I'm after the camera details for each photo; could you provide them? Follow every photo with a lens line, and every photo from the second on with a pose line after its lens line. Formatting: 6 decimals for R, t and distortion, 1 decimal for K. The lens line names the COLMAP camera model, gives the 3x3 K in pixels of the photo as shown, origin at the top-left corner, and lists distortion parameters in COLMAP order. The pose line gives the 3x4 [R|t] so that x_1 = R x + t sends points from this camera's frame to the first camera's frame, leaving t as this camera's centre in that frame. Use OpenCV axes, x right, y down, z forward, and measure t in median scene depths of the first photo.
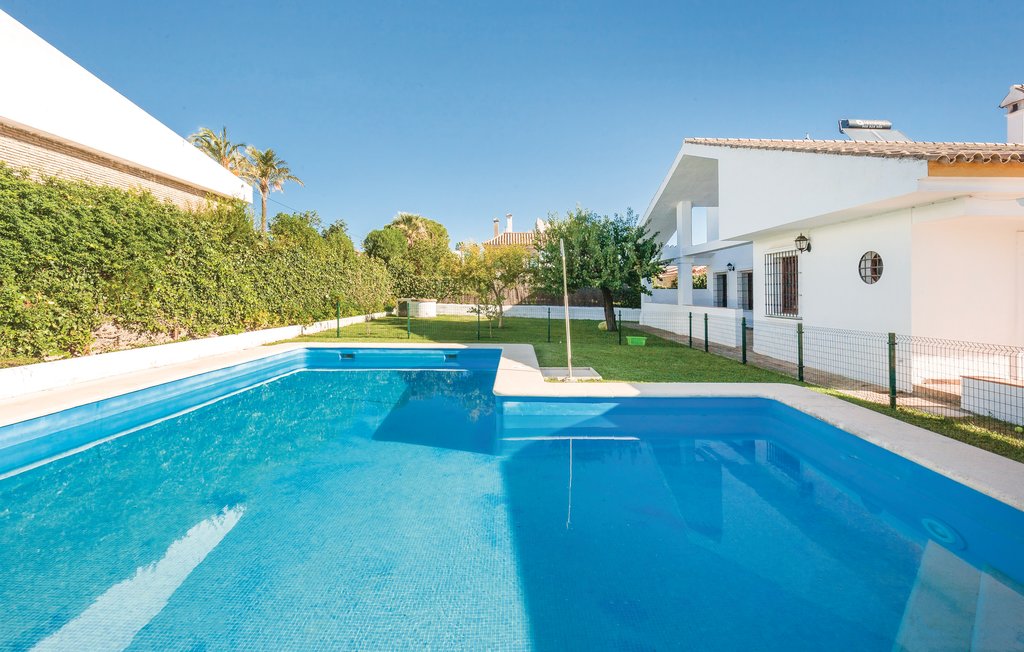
lens RADIAL K [[477.7, 0, 527.4], [0, 477.7, 294.0], [0, 0, 1]] dist [0.014019, -0.000052]
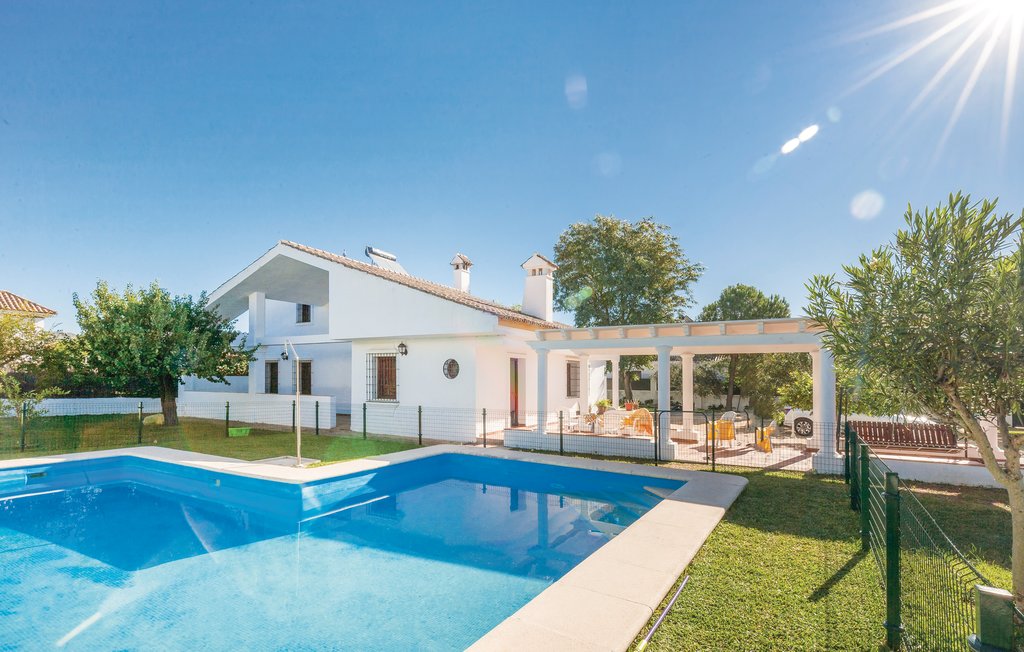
lens RADIAL K [[462.9, 0, 526.4], [0, 462.9, 361.4], [0, 0, 1]] dist [0.023186, 0.000077]
pose [[0.521407, 0.031963, 0.852709, -0.355171], [-0.003784, 0.999375, -0.035147, -0.019240], [-0.853299, 0.015100, 0.521202, -0.020112]]
